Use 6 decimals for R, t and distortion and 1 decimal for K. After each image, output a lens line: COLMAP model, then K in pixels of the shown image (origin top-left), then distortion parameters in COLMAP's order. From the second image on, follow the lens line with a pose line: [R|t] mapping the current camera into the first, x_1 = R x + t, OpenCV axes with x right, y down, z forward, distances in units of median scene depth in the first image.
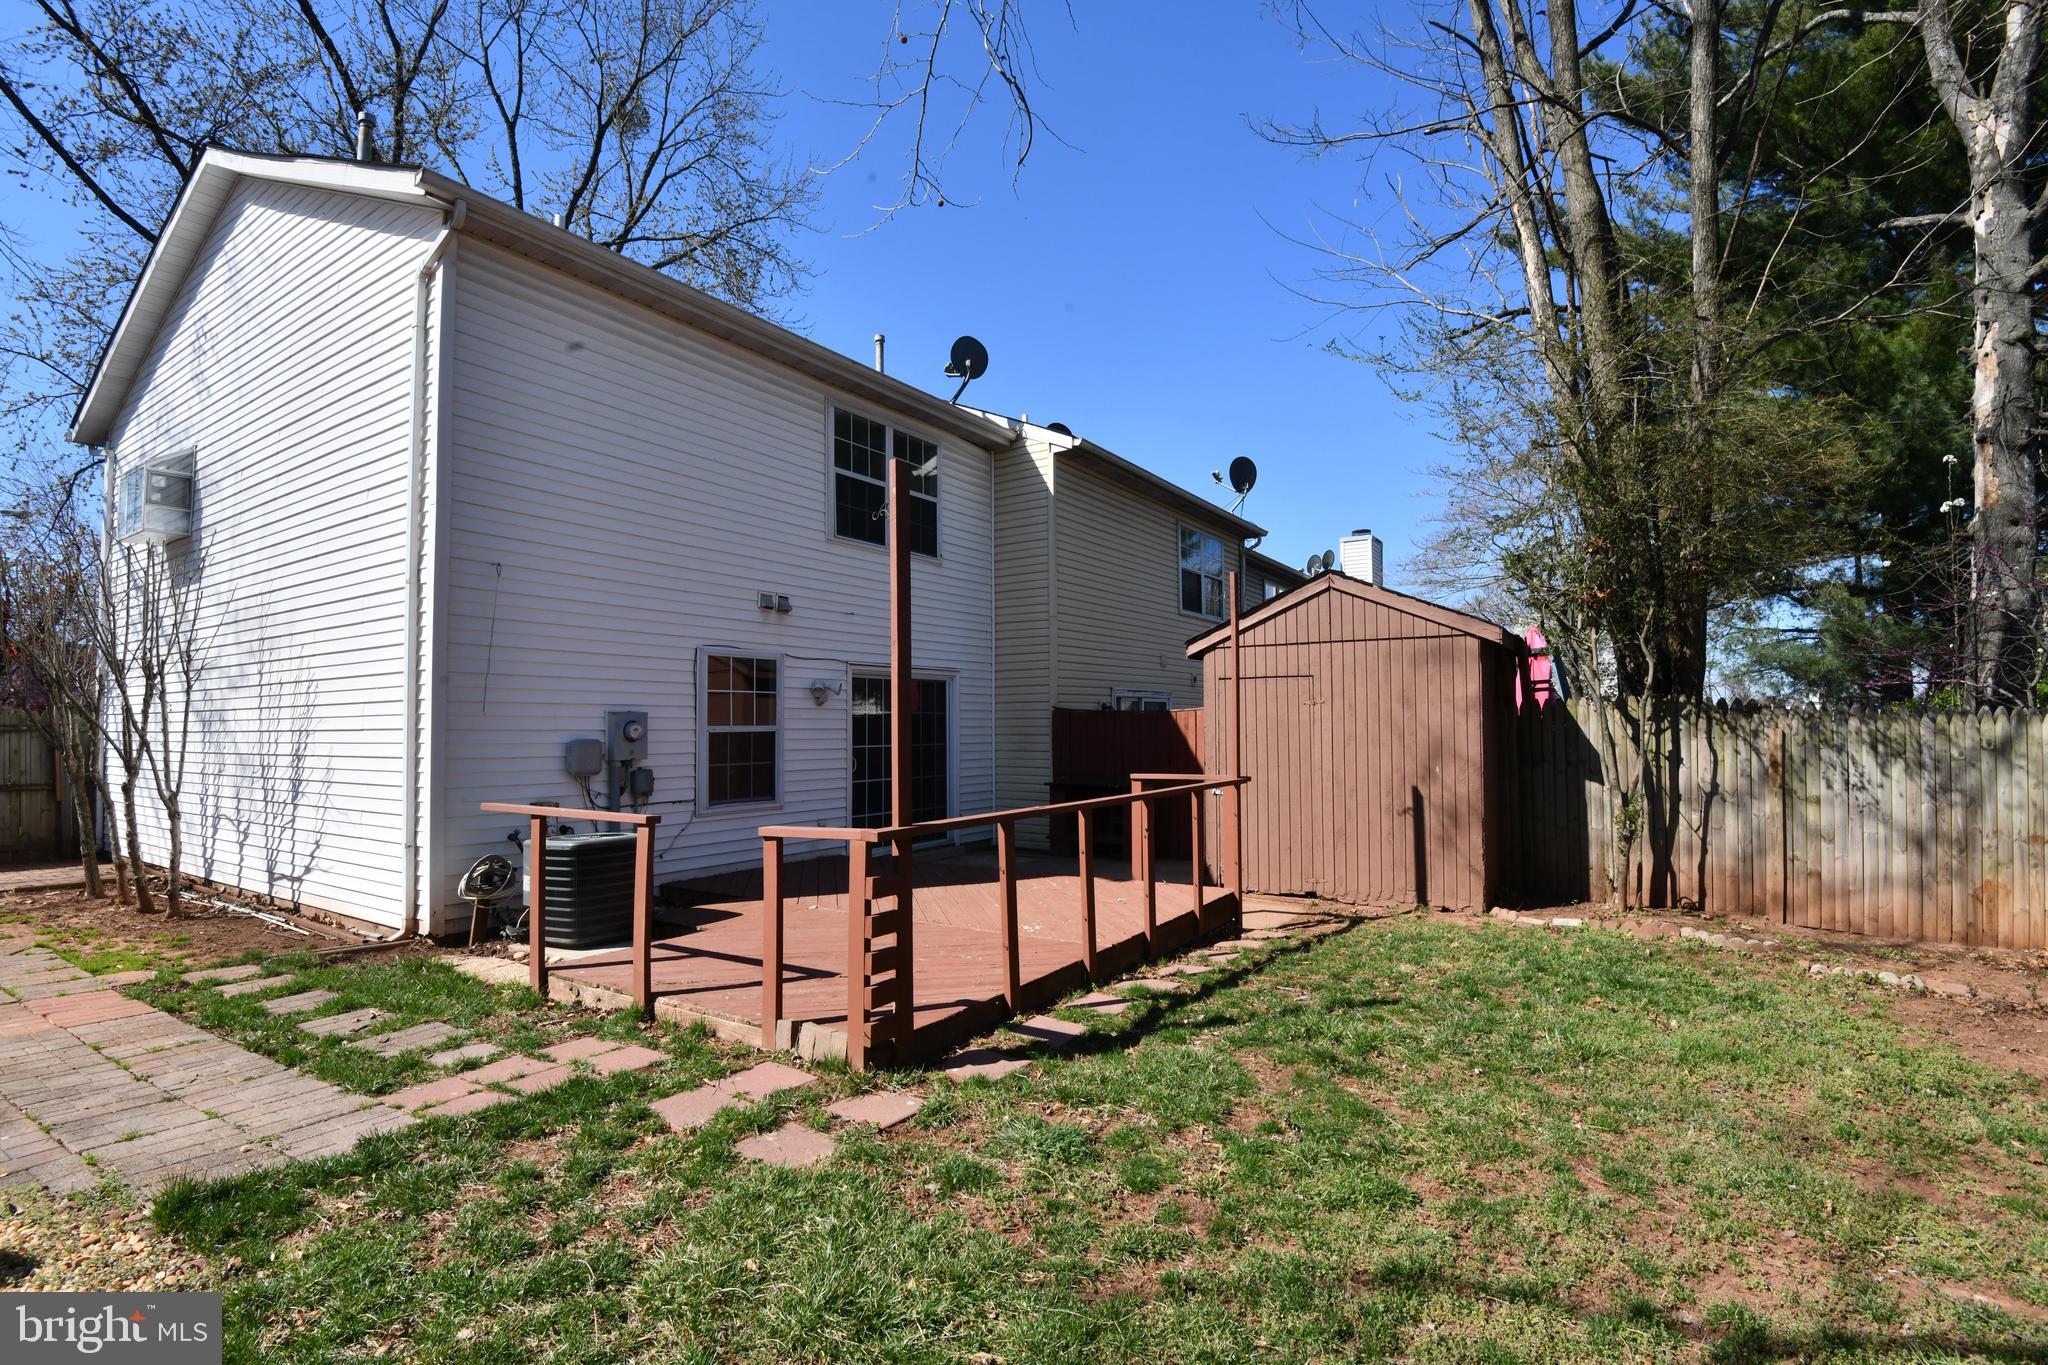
lens RADIAL K [[944.9, 0, 1024.0], [0, 944.9, 695.5], [0, 0, 1]] dist [-0.010602, -0.026228]
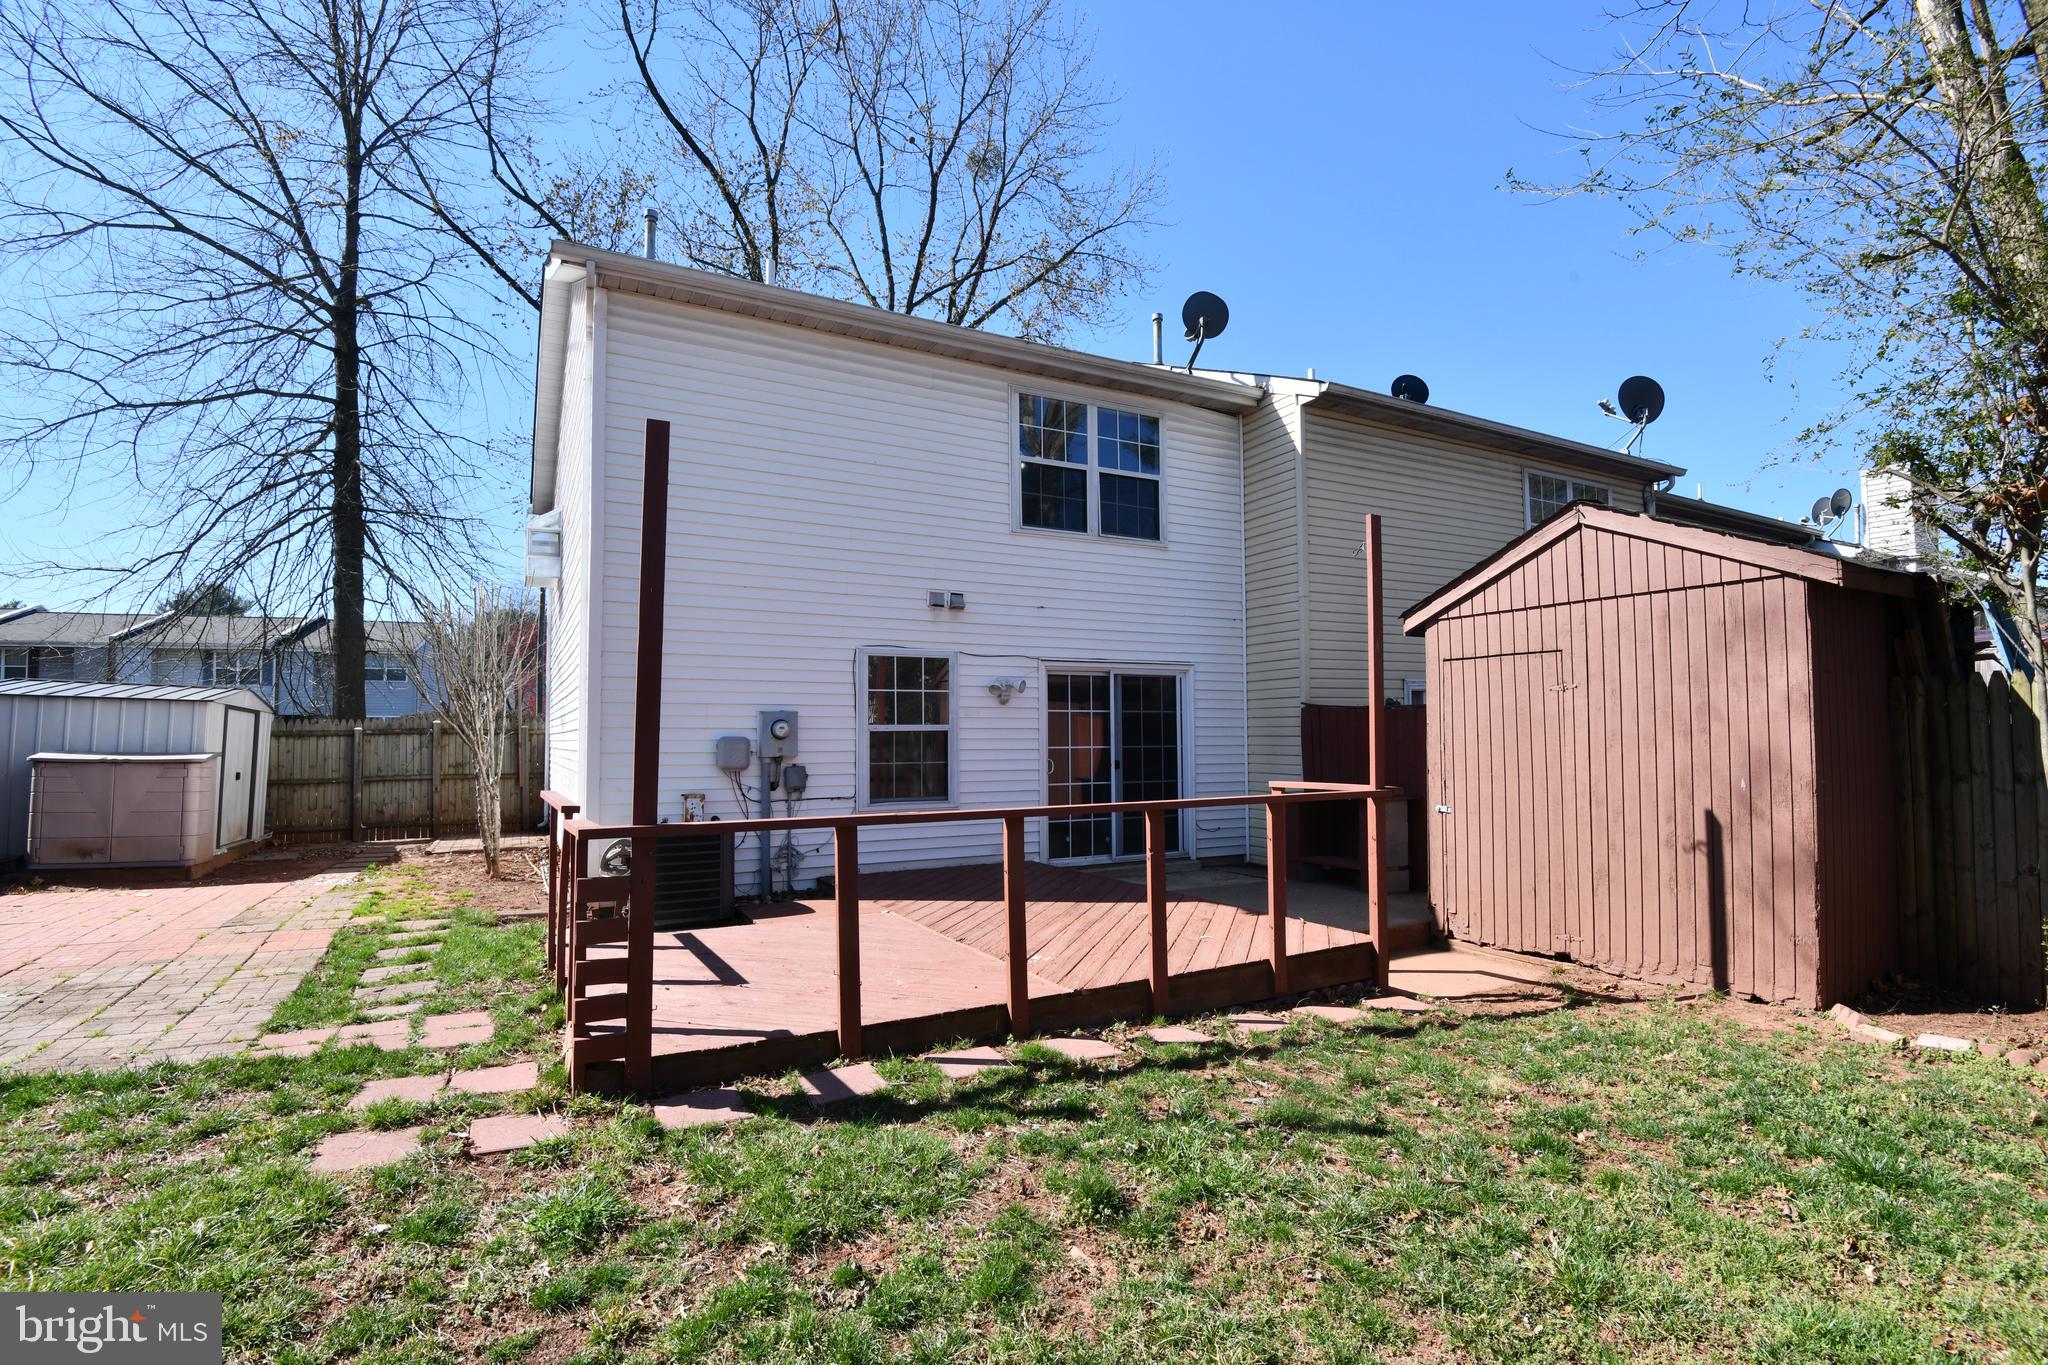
lens RADIAL K [[944.9, 0, 1024.0], [0, 944.9, 695.5], [0, 0, 1]] dist [-0.010602, -0.026228]
pose [[0.877284, -0.020307, -0.479542, 0.298629], [0.016772, 0.999791, -0.011654, 0.015155], [0.479679, 0.002181, 0.877441, 0.185702]]
